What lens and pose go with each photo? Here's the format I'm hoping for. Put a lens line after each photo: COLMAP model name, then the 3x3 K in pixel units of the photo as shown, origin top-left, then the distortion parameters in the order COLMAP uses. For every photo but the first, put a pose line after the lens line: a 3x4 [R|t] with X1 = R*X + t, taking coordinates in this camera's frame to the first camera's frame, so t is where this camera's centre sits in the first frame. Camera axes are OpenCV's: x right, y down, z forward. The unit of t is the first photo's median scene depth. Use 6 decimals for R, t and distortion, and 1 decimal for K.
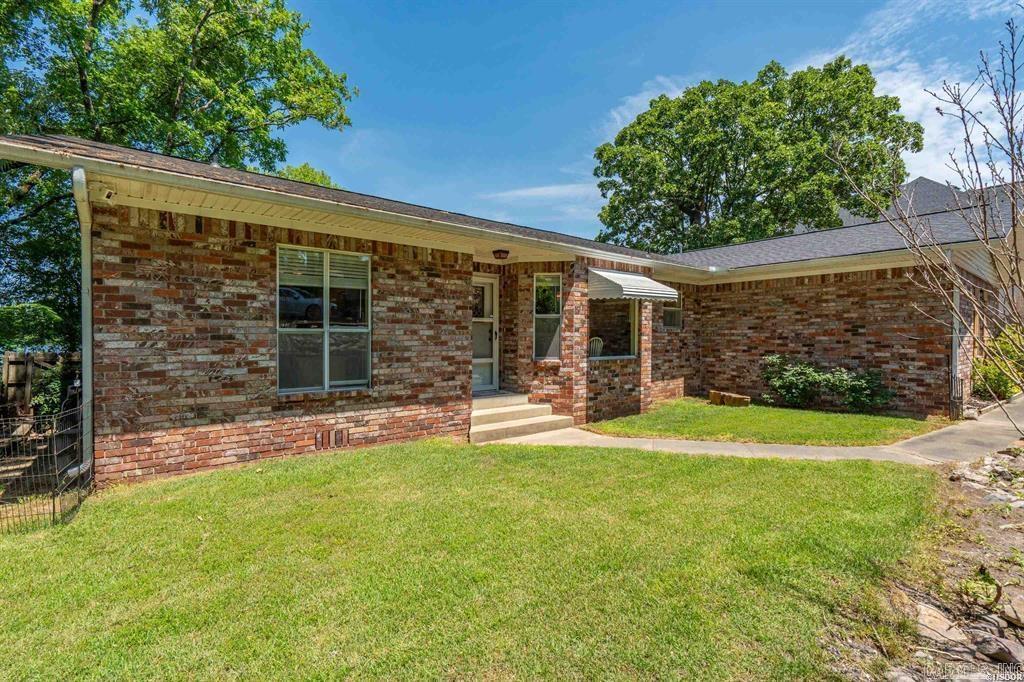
lens RADIAL K [[461.7, 0, 508.6], [0, 461.7, 339.2], [0, 0, 1]] dist [0.001628, 0.000038]
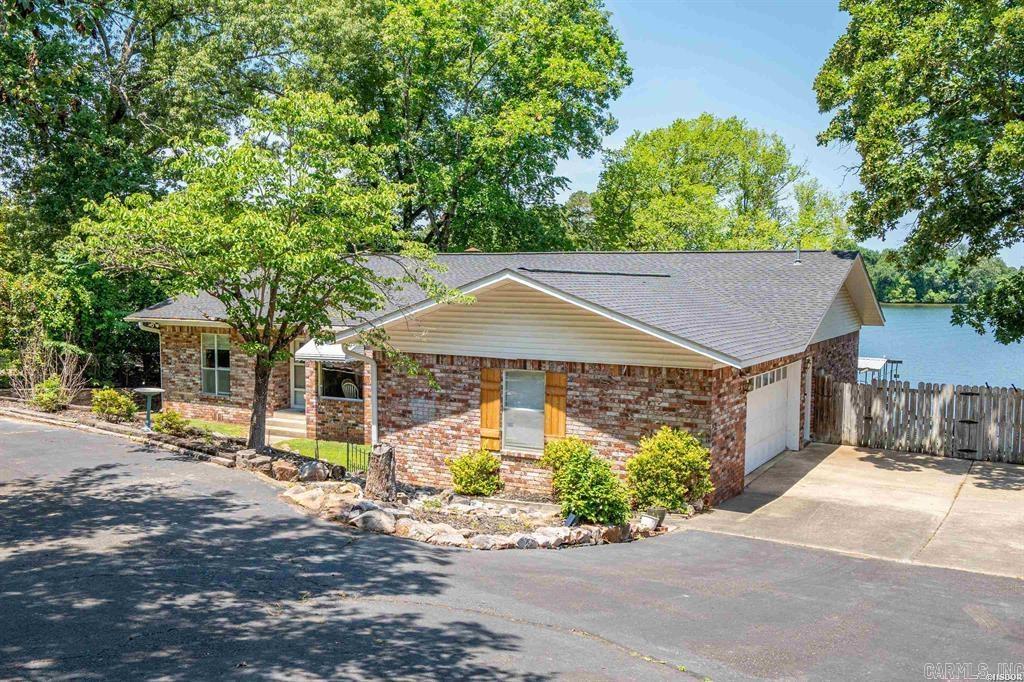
lens RADIAL K [[923.3, 0, 509.6], [0, 923.3, 347.1], [0, 0, 1]] dist [0.013963, -0.015511]
pose [[0.385419, 0.062673, -0.920611, 4.169814], [-0.016480, 0.997999, 0.061042, -0.411945], [0.922595, -0.008355, 0.385680, 0.559373]]
